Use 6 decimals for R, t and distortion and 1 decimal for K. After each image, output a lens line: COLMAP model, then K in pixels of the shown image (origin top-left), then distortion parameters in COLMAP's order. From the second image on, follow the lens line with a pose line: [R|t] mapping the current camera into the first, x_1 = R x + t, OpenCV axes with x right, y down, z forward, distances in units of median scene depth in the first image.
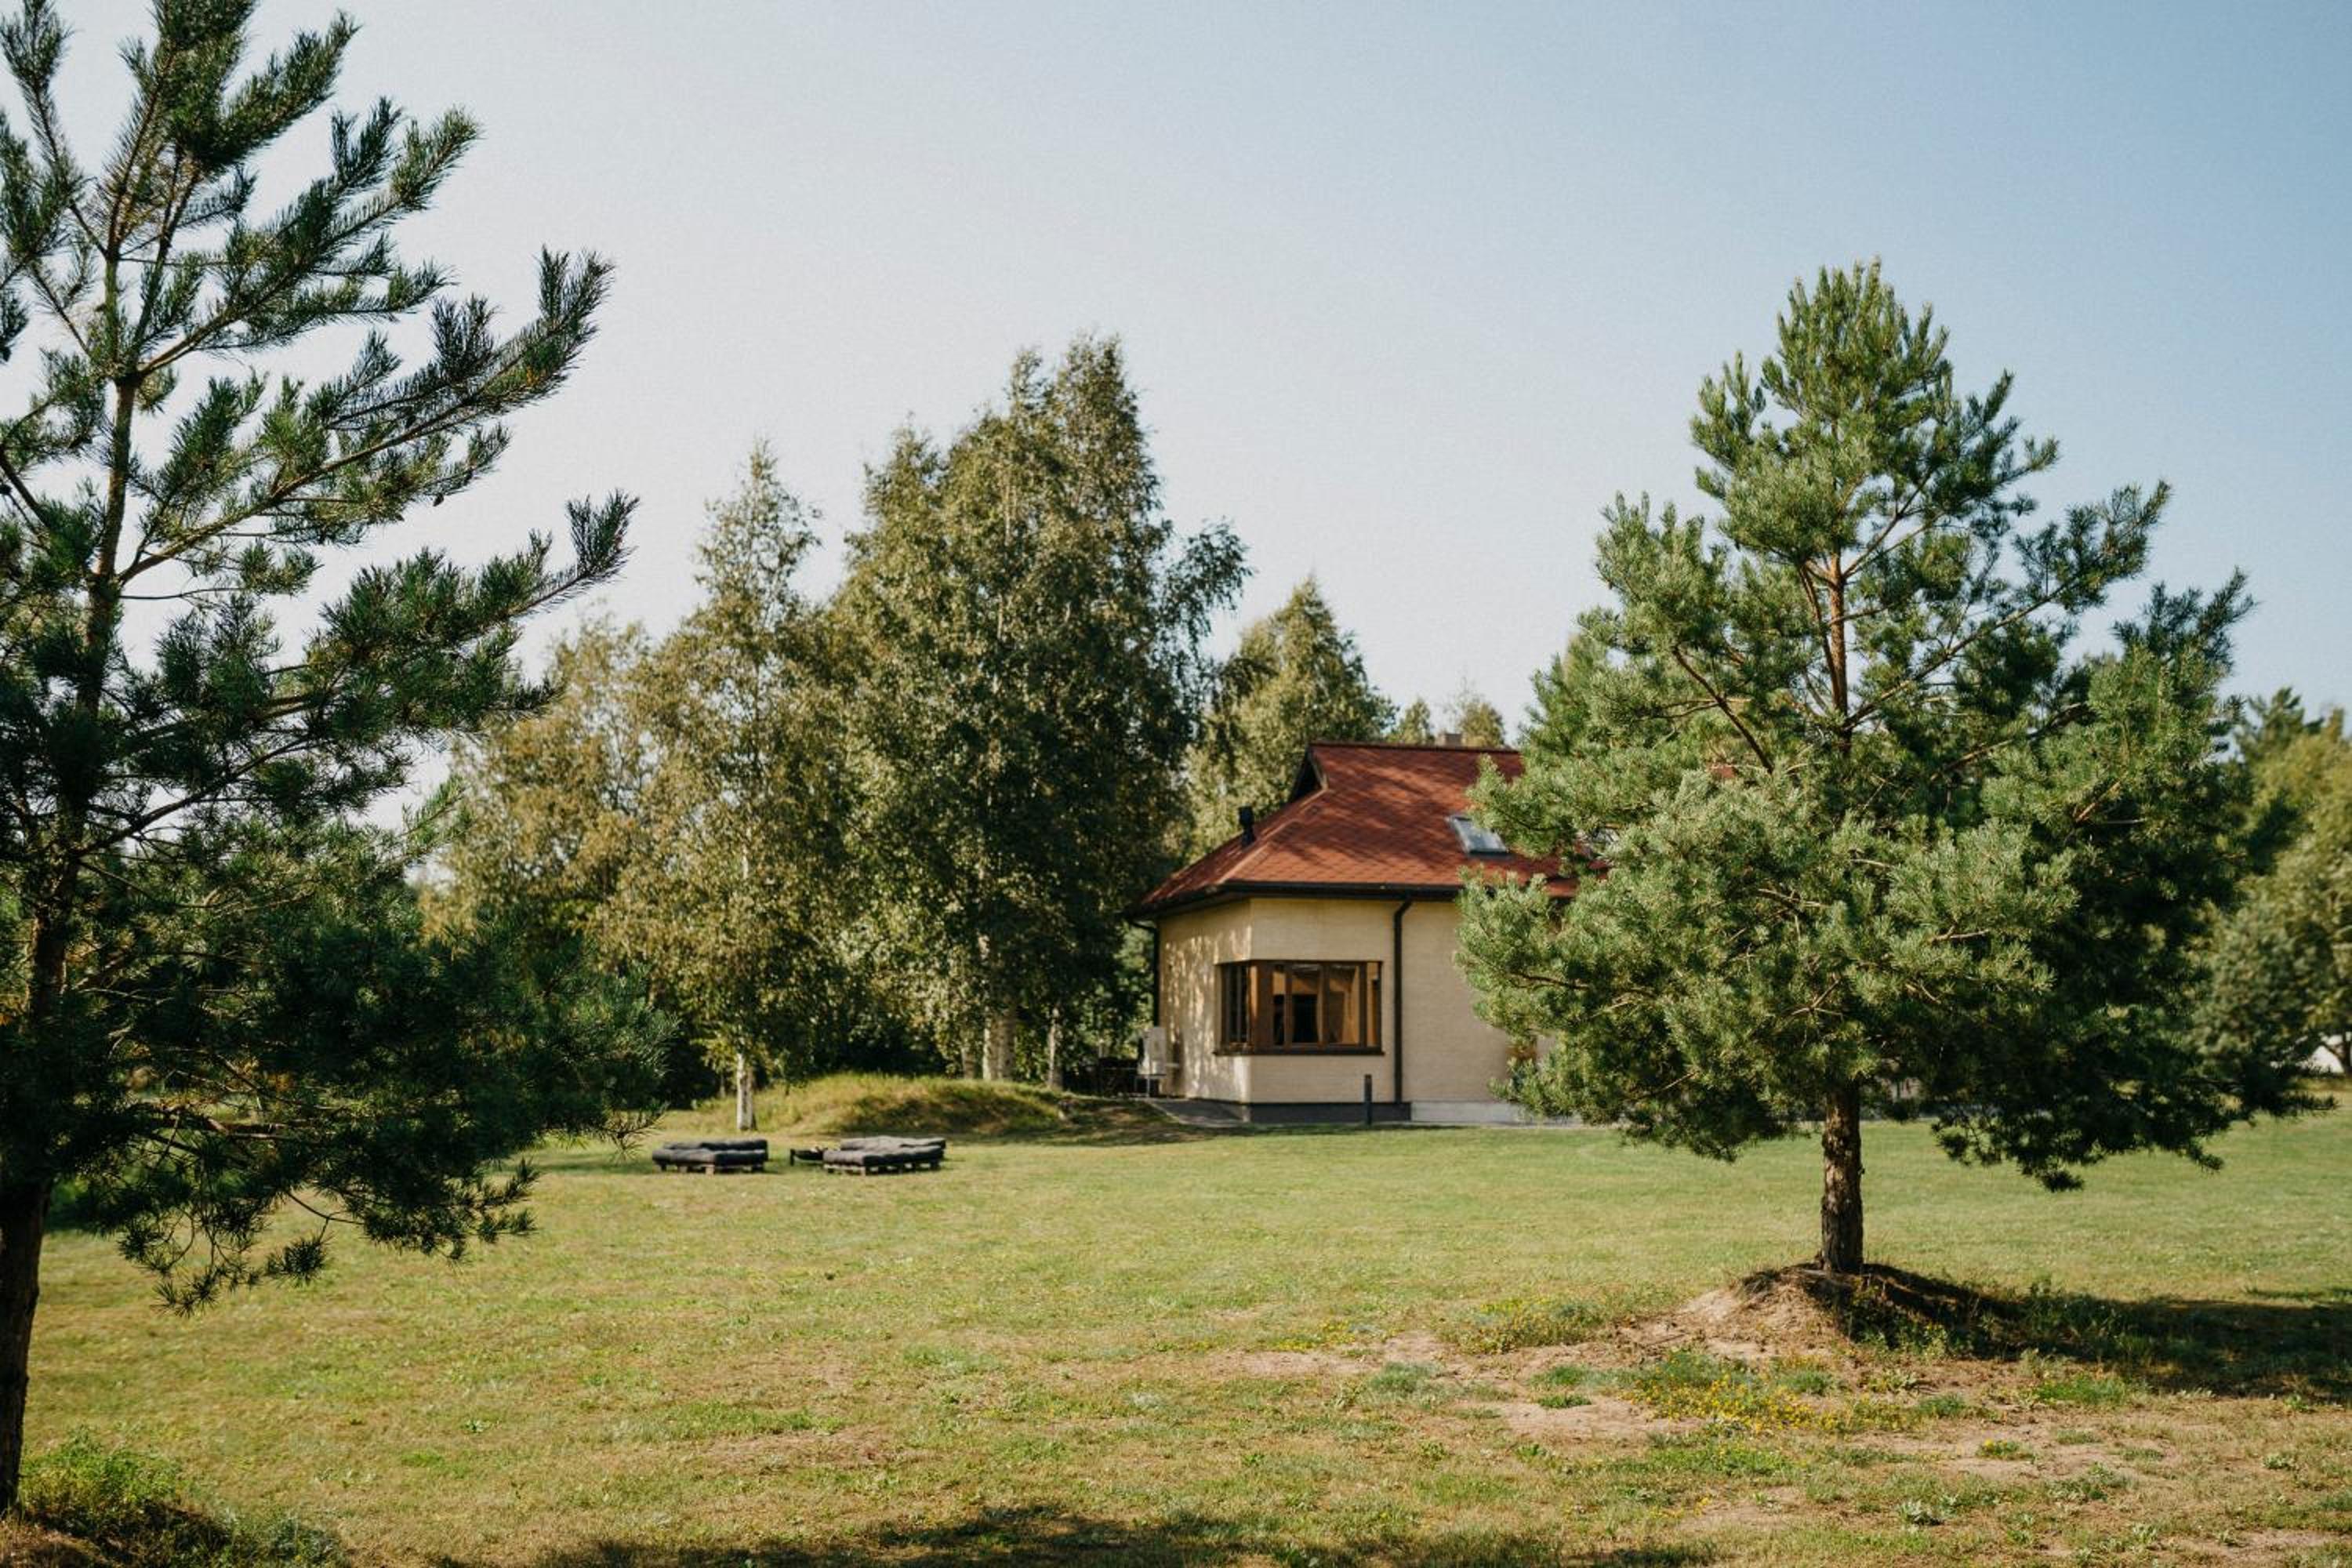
lens RADIAL K [[2280.1, 0, 1204.7], [0, 2280.1, 781.6], [0, 0, 1]] dist [-0.066081, 0.093761]
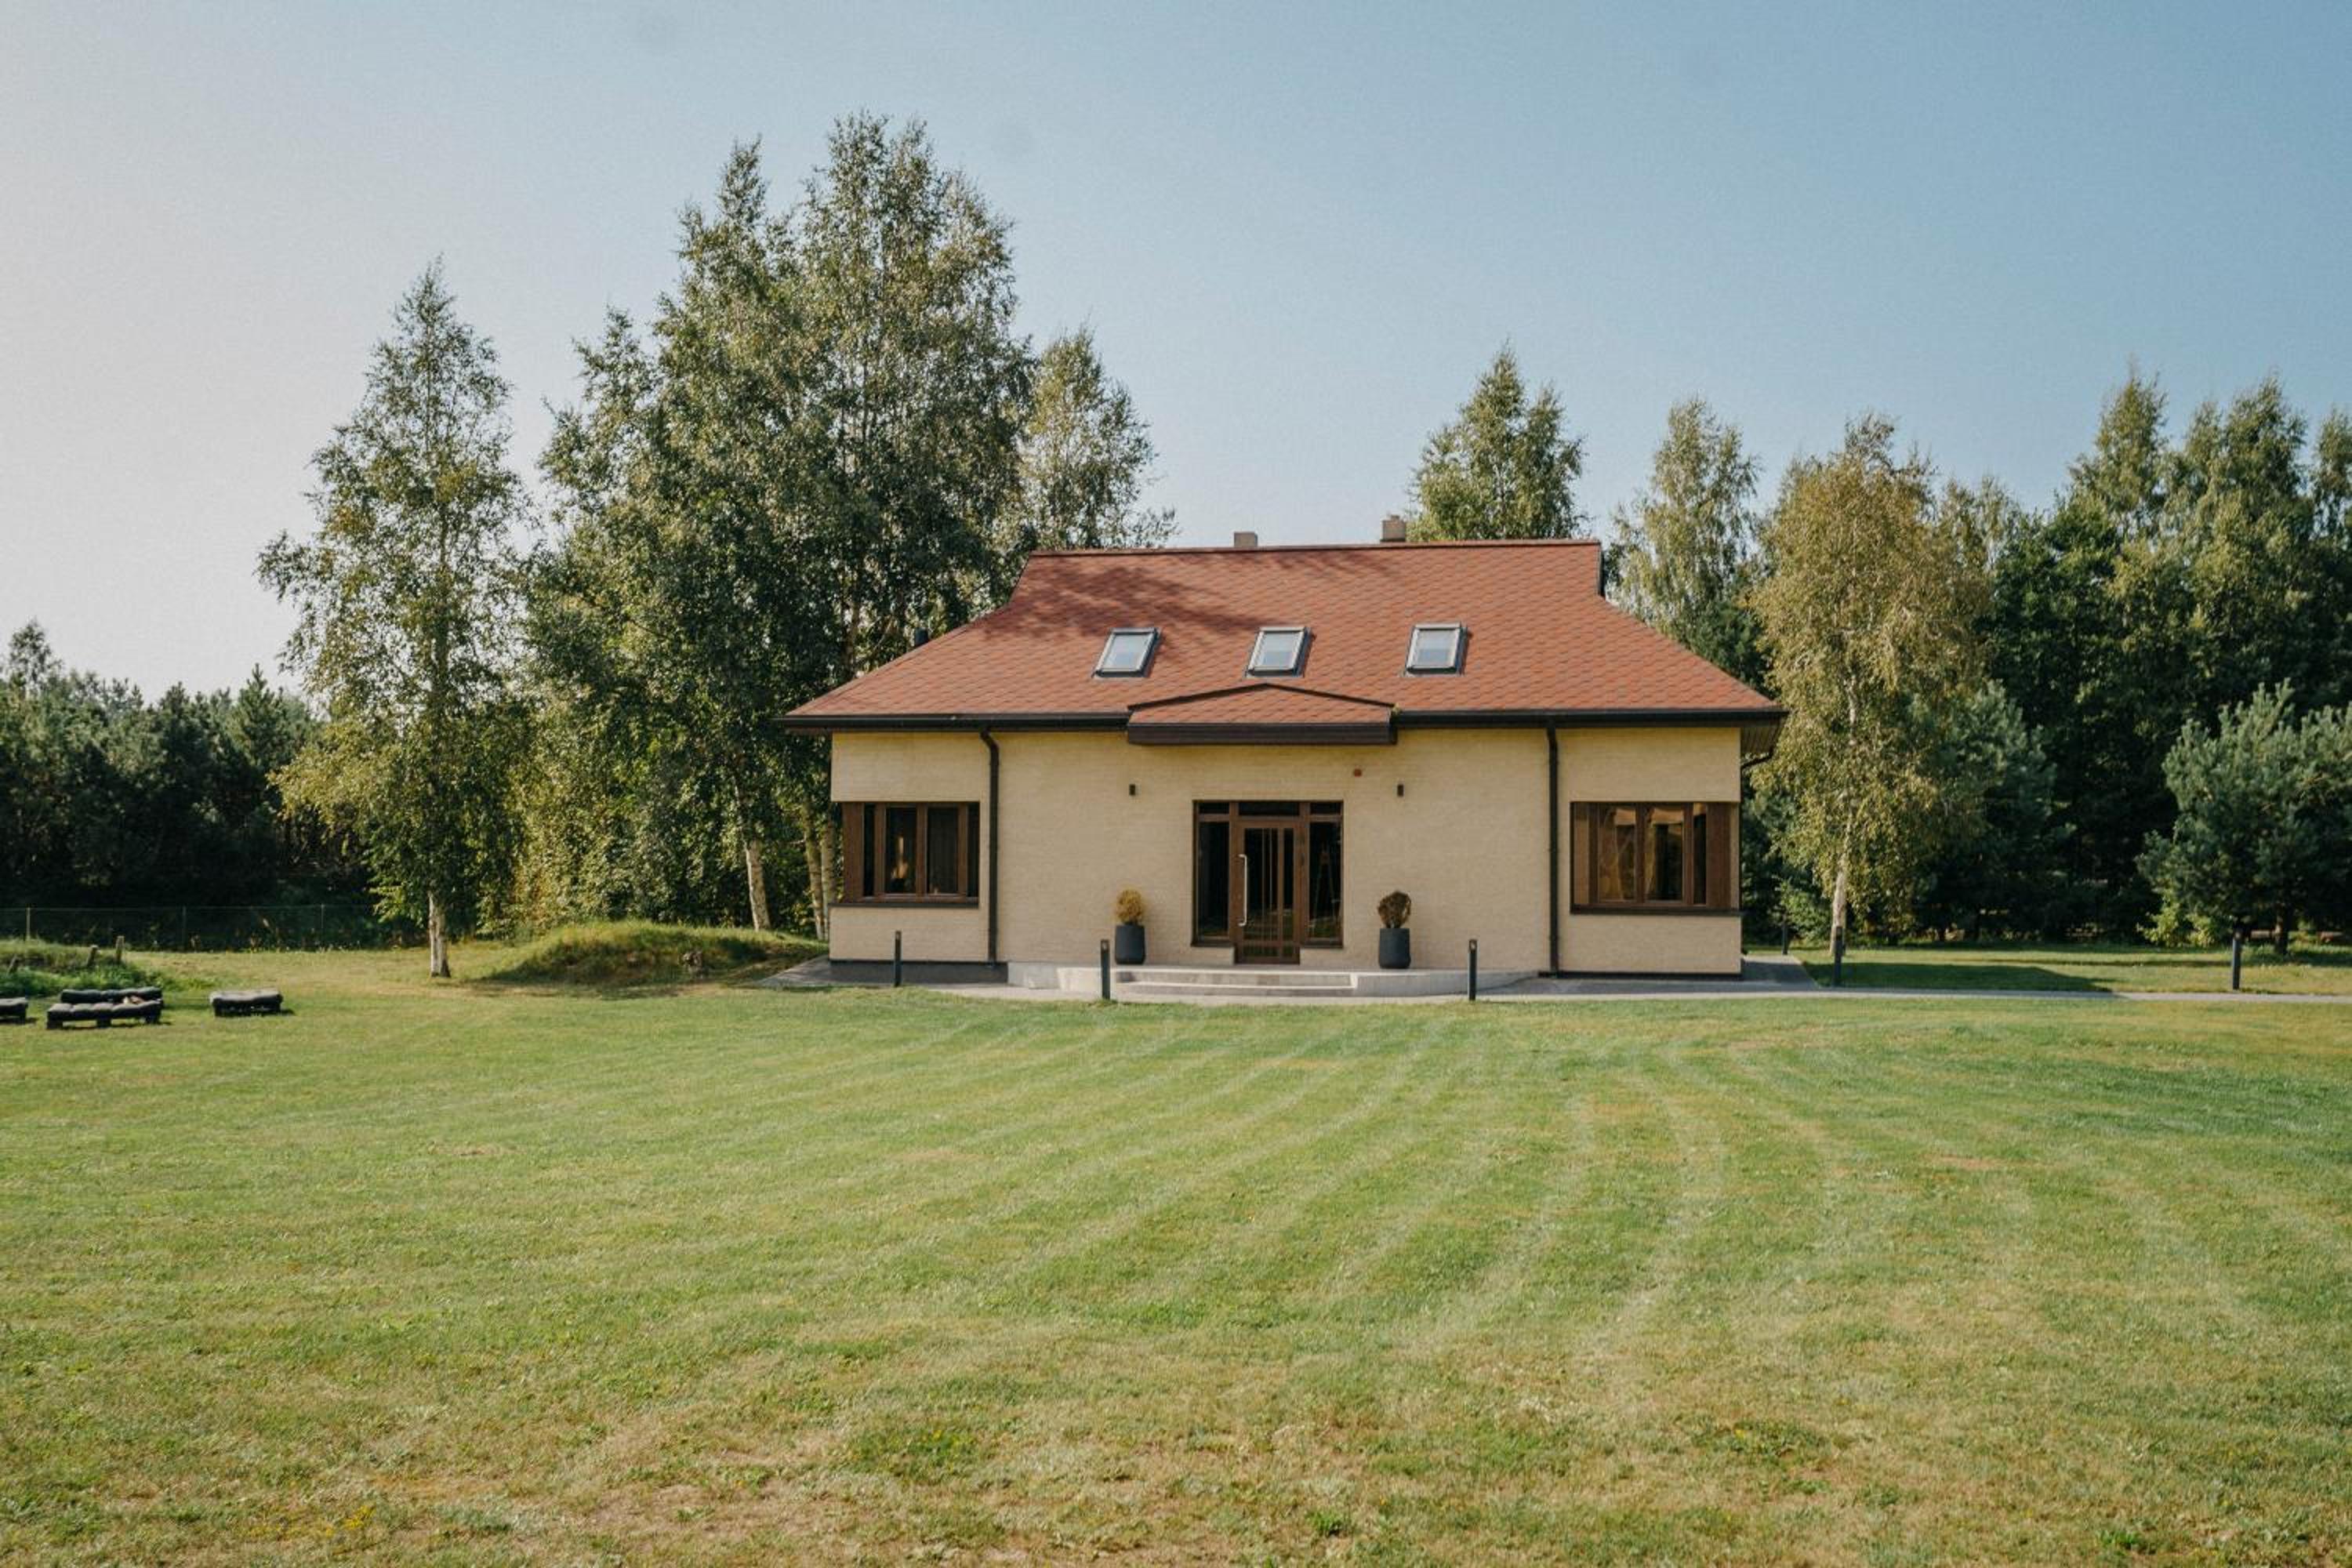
lens RADIAL K [[2265.2, 0, 1169.0], [0, 2265.2, 818.4], [0, 0, 1]] dist [-0.069258, 0.097359]
pose [[0.892754, -0.008753, -0.450460, 1.944792], [0.049890, 0.995583, 0.079532, 0.069894], [0.447774, -0.093476, 0.889247, 0.925796]]
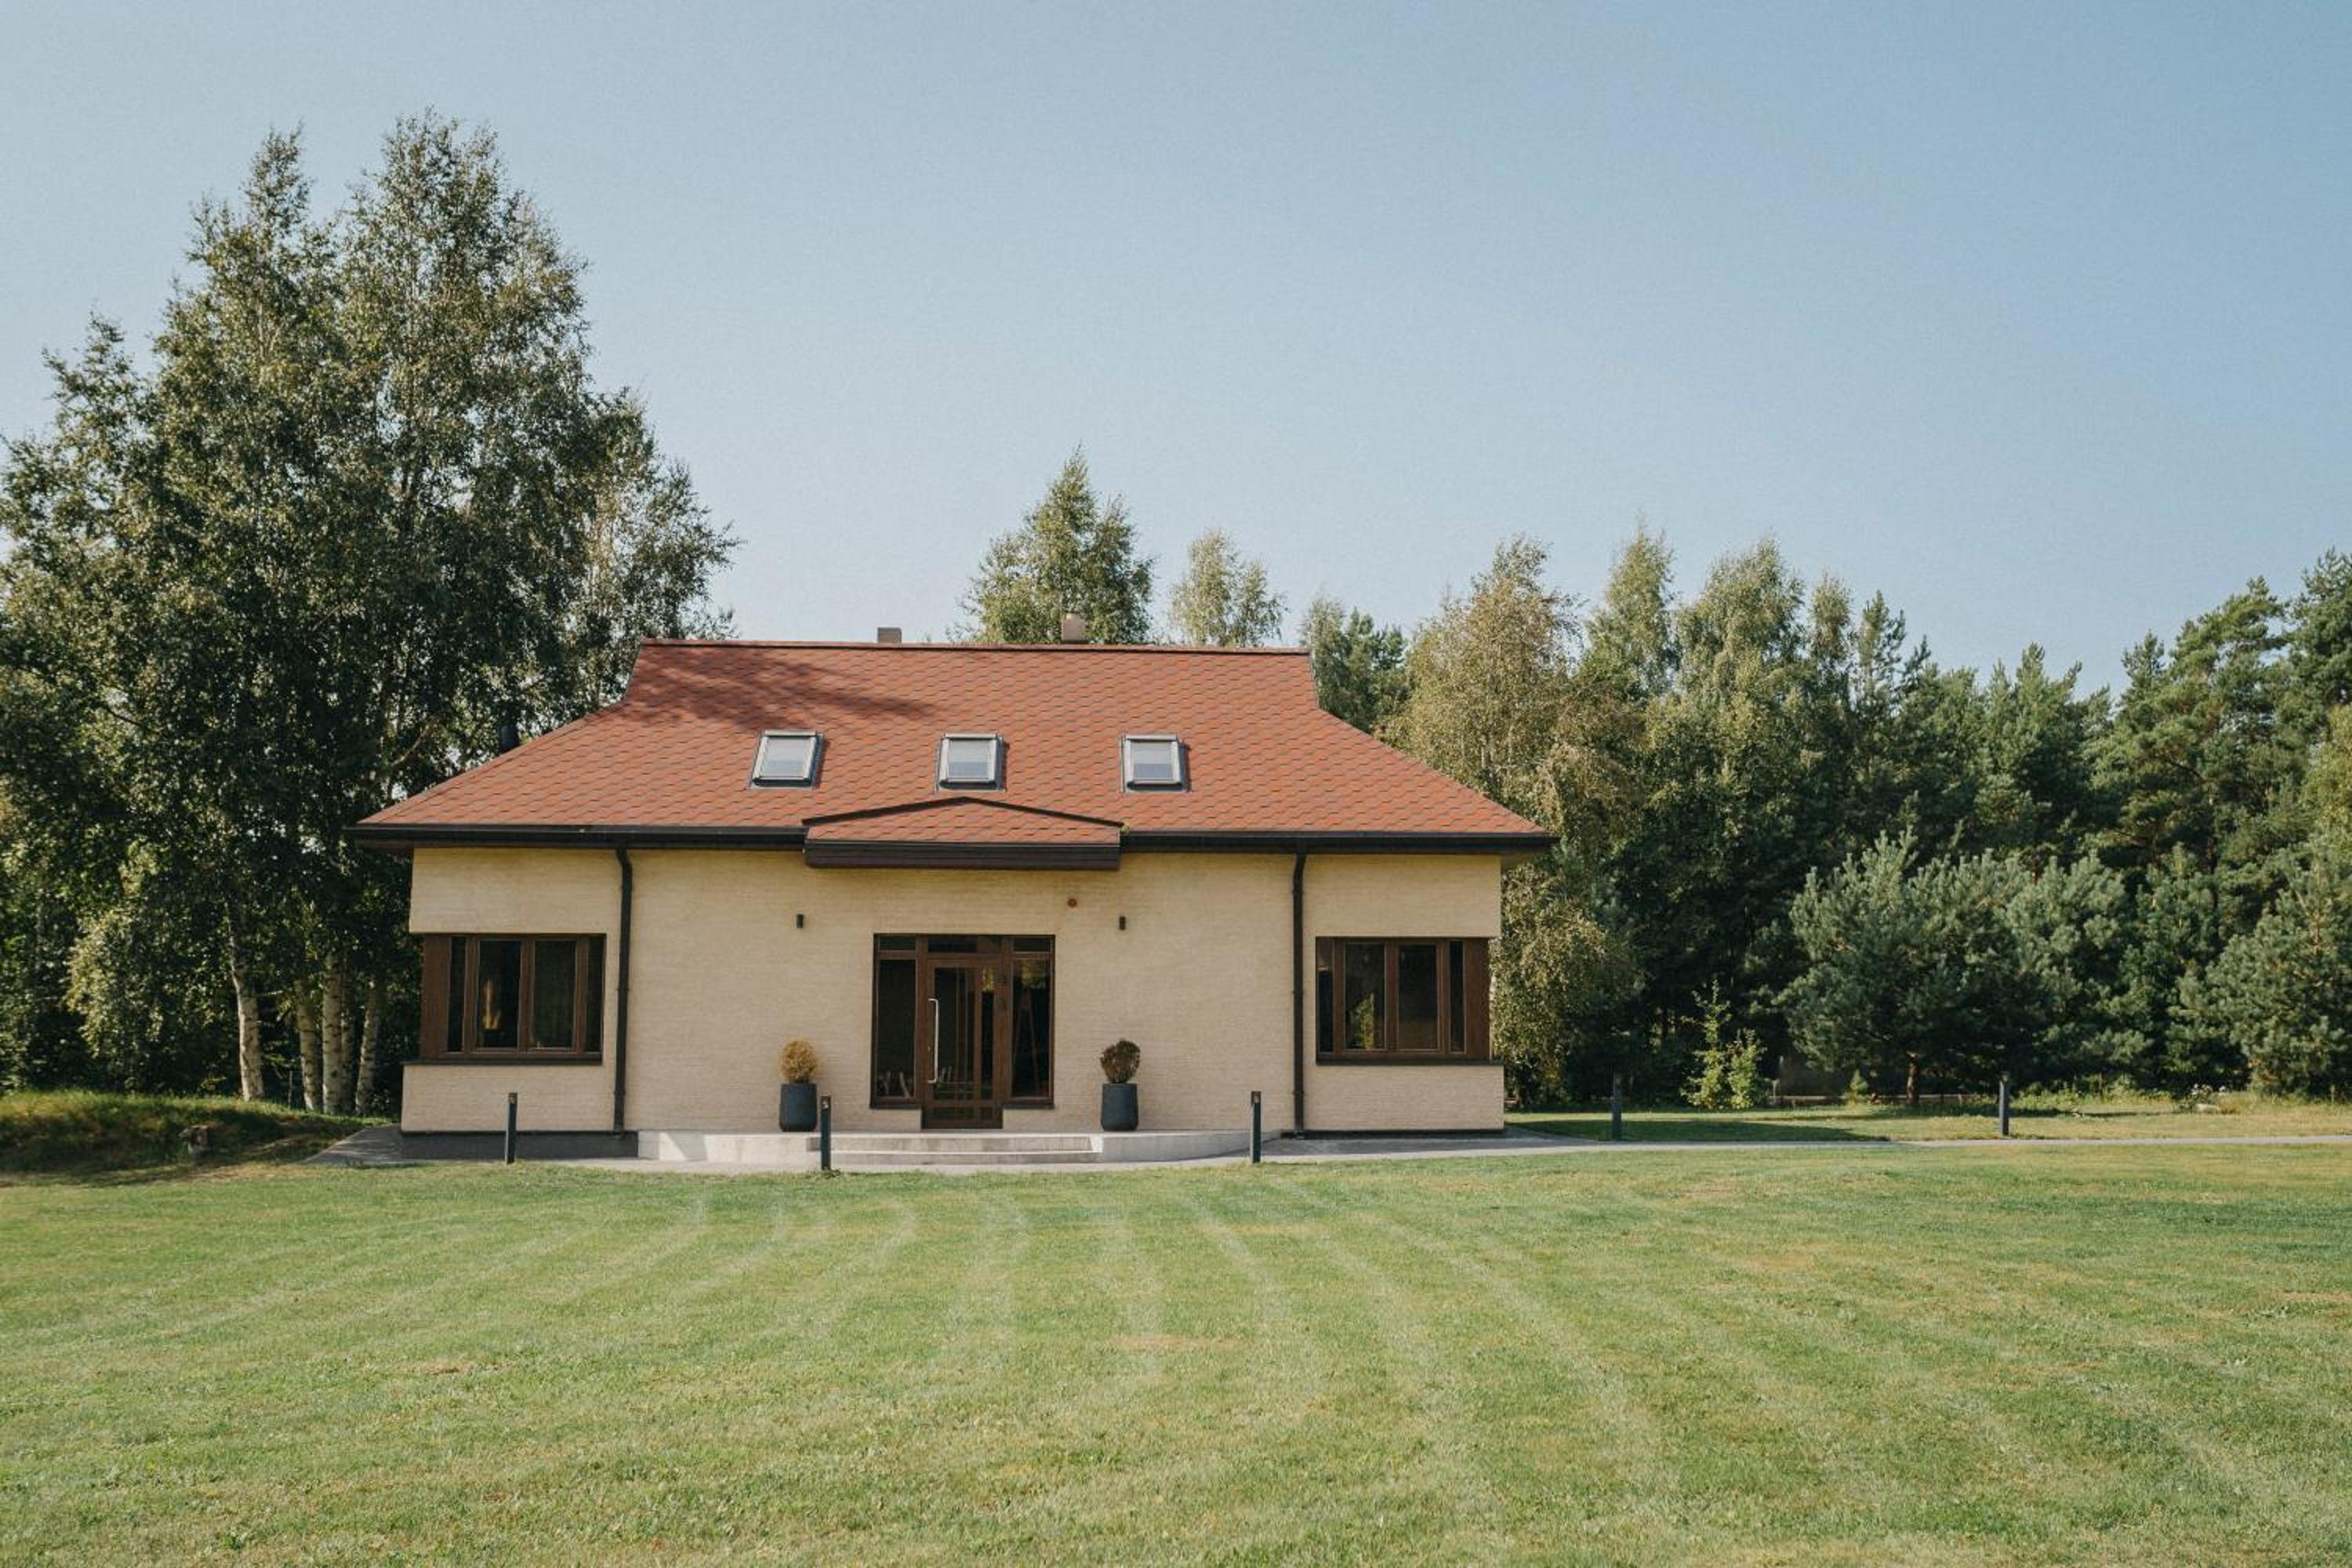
lens RADIAL K [[2445.1, 0, 1237.3], [0, 2445.1, 762.1], [0, 0, 1]] dist [-0.037557, 0.000173]
pose [[0.986325, -0.024395, -0.162996, 1.454094], [0.024011, 0.999702, -0.004326, 0.117932], [0.163053, 0.000353, 0.986617, 0.989628]]
